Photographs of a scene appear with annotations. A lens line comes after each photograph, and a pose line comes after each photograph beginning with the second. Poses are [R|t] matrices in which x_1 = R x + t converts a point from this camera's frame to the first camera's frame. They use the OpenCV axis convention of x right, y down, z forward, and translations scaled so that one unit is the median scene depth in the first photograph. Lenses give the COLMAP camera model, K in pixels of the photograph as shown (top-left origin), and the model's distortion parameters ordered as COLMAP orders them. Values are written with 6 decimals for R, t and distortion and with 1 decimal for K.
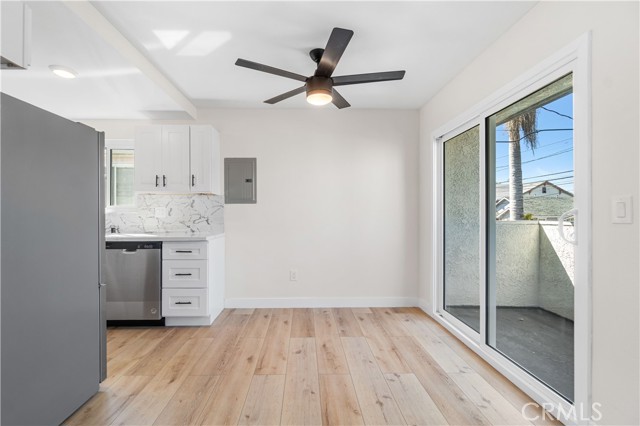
lens RADIAL K [[286.9, 0, 310.6], [0, 286.9, 216.5], [0, 0, 1]] dist [0.002393, 0.000048]
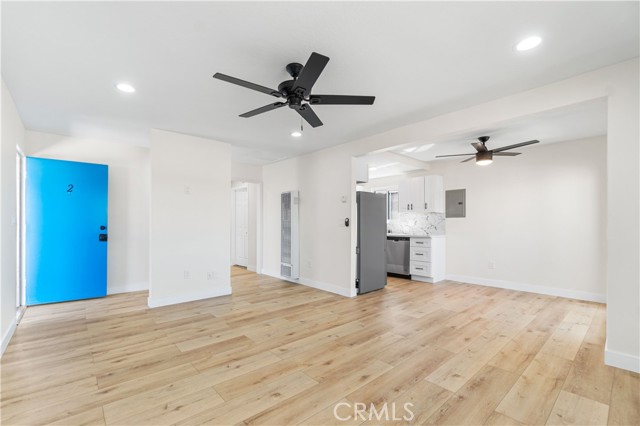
lens RADIAL K [[282.4, 0, 316.3], [0, 282.4, 217.4], [0, 0, 1]] dist [-0.005444, 0.002403]
pose [[0.649025, -0.018362, -0.760546, 0.579821], [-0.009868, 0.999421, -0.032550, 0.017948], [0.760703, 0.028631, 0.648468, -0.810751]]
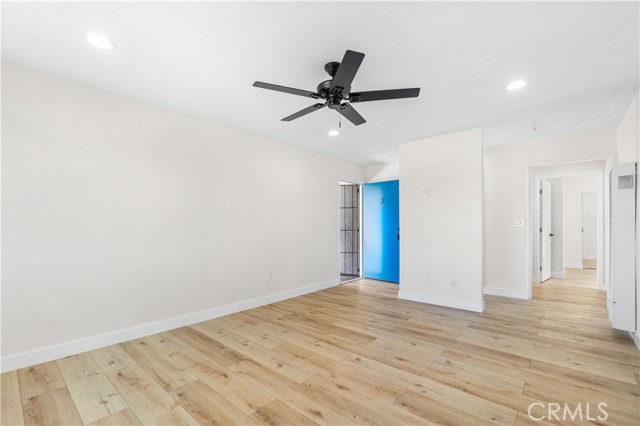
lens RADIAL K [[282.4, 0, 306.3], [0, 282.4, 228.9], [0, 0, 1]] dist [-0.005444, 0.002403]
pose [[-0.688482, 0.008782, -0.725200, 0.551749], [-0.006856, 0.999803, 0.018617, -0.002365], [0.725221, 0.017790, -0.688286, 0.162425]]
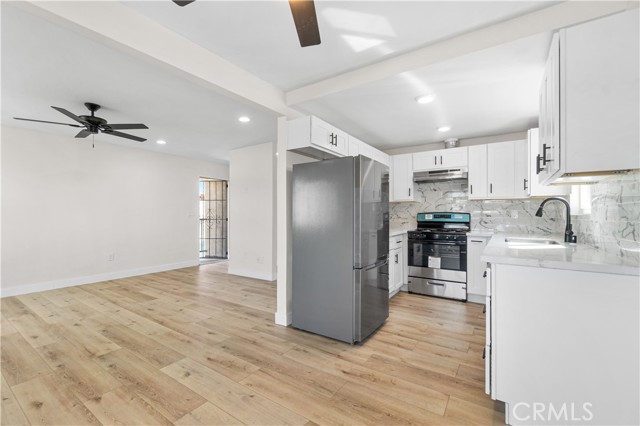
lens RADIAL K [[282.4, 0, 307.3], [0, 282.4, 213.8], [0, 0, 1]] dist [-0.005444, 0.002403]
pose [[-0.597108, -0.003604, -0.802152, 0.309247], [-0.007838, 0.999968, 0.001342, -0.012170], [0.802122, 0.007089, -0.597118, 1.050047]]
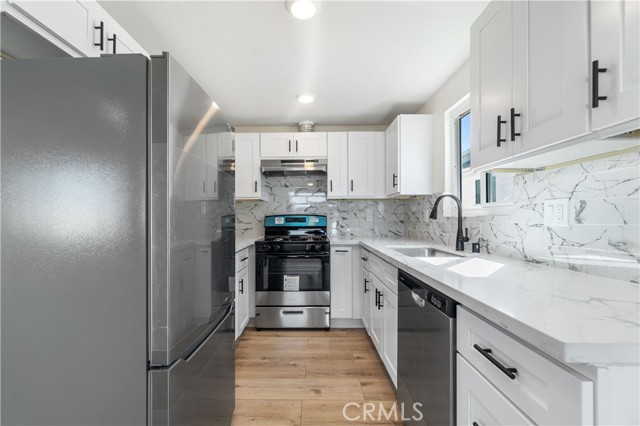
lens RADIAL K [[282.4, 0, 312.0], [0, 282.4, 216.1], [0, 0, 1]] dist [-0.005444, 0.002403]
pose [[-0.038531, -0.006157, -0.999238, -0.169201], [-0.000452, 0.999981, -0.006144, -0.010083], [0.999257, 0.000215, -0.038533, 0.836695]]
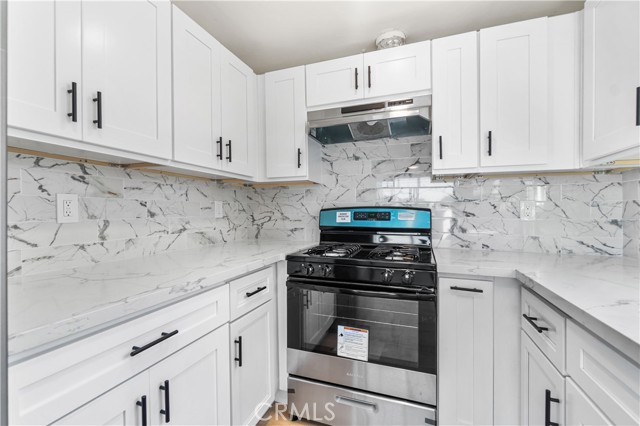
lens RADIAL K [[282.4, 0, 314.4], [0, 282.4, 208.0], [0, 0, 1]] dist [-0.005444, 0.002403]
pose [[-0.380032, -0.016431, -0.924827, -0.692459], [-0.006924, 0.999865, -0.014919, -0.009360], [0.924947, 0.000734, -0.380094, 0.851469]]
